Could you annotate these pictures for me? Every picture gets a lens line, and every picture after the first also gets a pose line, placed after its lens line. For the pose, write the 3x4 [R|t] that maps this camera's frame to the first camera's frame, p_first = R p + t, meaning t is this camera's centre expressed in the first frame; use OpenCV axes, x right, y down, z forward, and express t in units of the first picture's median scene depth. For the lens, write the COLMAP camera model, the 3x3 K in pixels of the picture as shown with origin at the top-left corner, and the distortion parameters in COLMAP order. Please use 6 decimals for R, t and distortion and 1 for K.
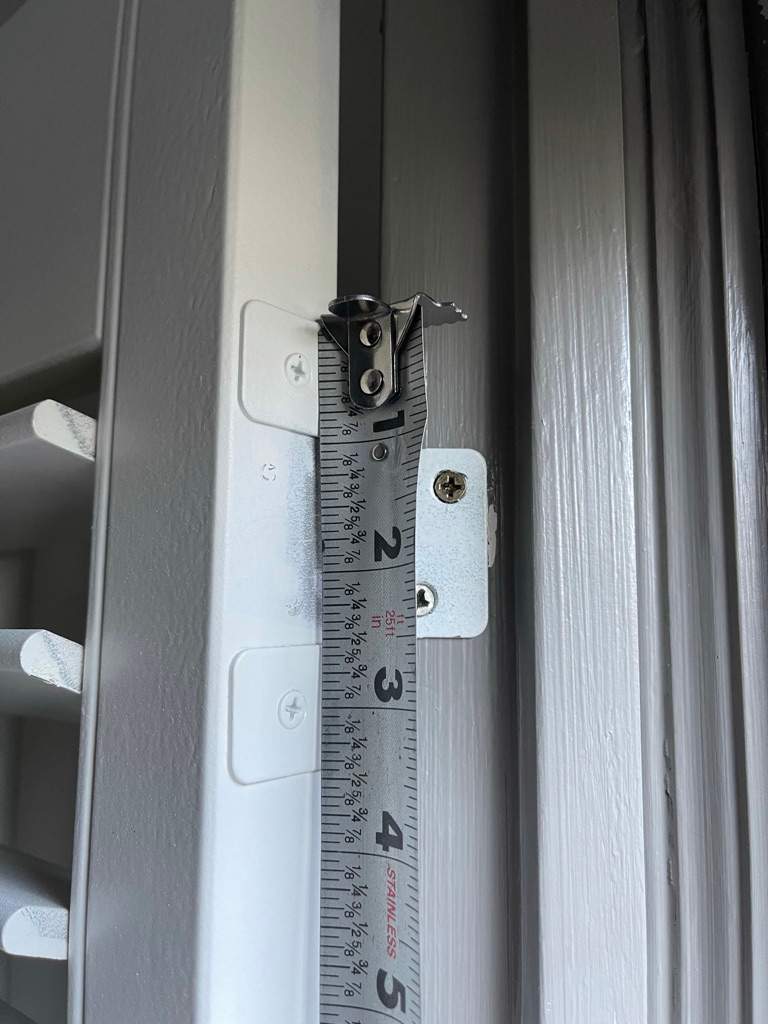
lens RADIAL K [[775.9, 0, 386.2], [0, 775.9, 527.5], [0, 0, 1]] dist [0.057945, -0.069119]
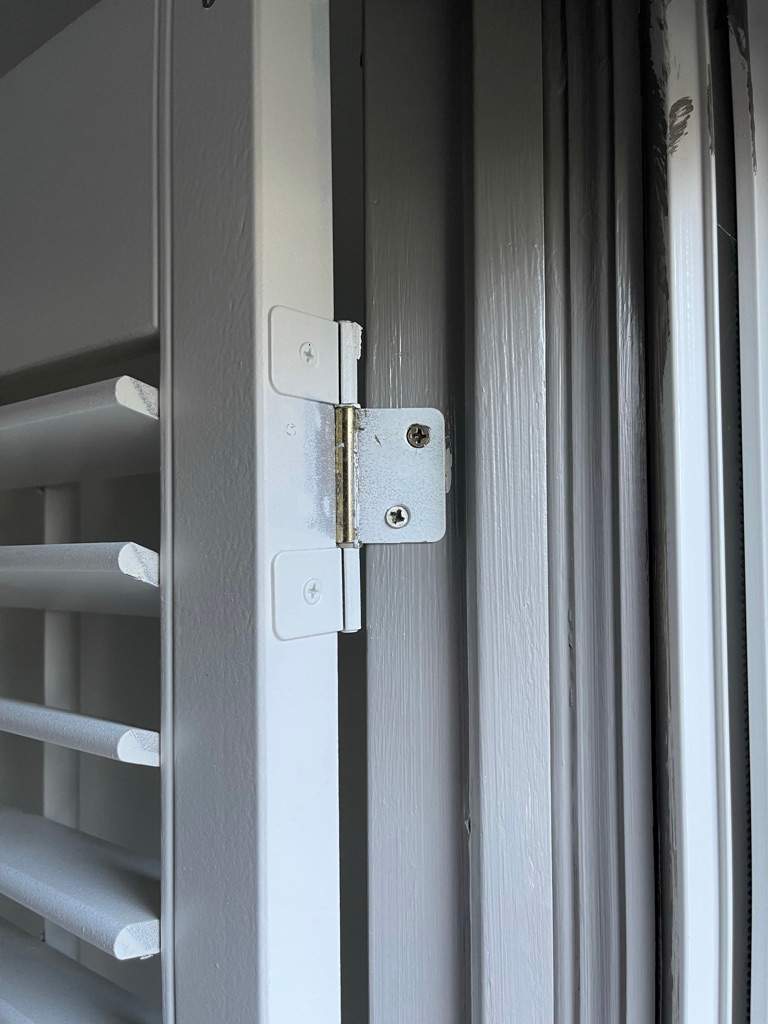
lens RADIAL K [[775.9, 0, 377.8], [0, 775.9, 512.3], [0, 0, 1]] dist [0.057945, -0.069119]
pose [[0.999767, -0.017870, 0.012141, -0.011086], [0.016798, 0.996385, 0.083272, -0.034107], [-0.013585, -0.083048, 0.996453, -0.419714]]
